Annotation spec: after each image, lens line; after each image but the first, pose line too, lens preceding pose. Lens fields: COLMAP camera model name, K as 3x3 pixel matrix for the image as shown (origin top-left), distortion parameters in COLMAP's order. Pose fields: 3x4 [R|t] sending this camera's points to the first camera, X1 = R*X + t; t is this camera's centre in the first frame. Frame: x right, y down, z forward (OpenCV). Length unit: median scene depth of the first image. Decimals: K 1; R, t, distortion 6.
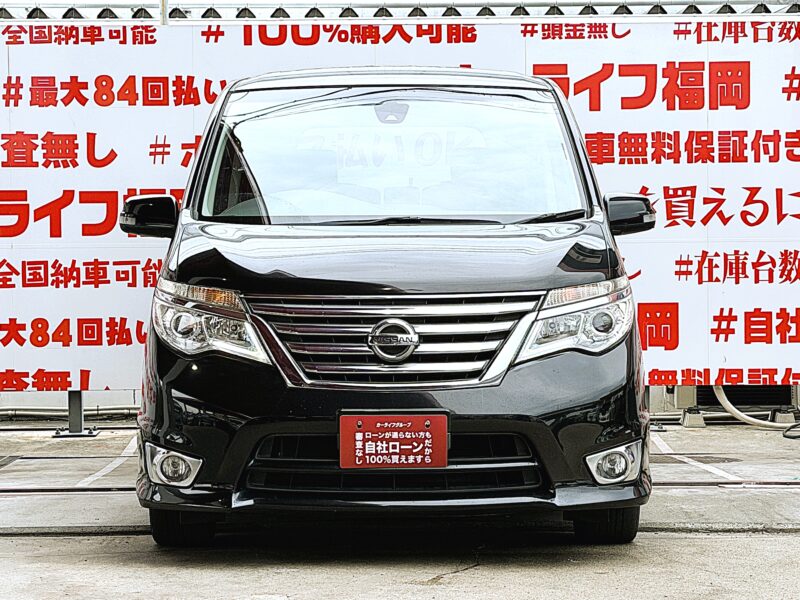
lens RADIAL K [[1989.2, 0, 400.0], [0, 1989.2, 300.0], [0, 0, 1]] dist [0.067432, 0.119467]
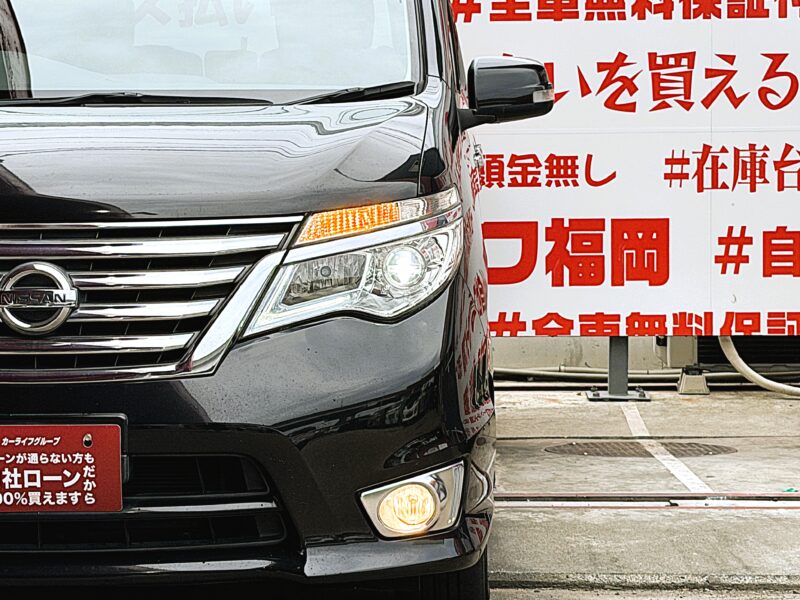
lens RADIAL K [[2446.5, 0, 400.0], [0, 2446.5, 300.0], [0, 0, 1]] dist [0.053371, 0.700068]
pose [[0.999862, 0.001715, -0.016547, 0.059264], [-0.001048, 0.999190, 0.040227, -0.004565], [0.016602, -0.040205, 0.999054, 0.133775]]
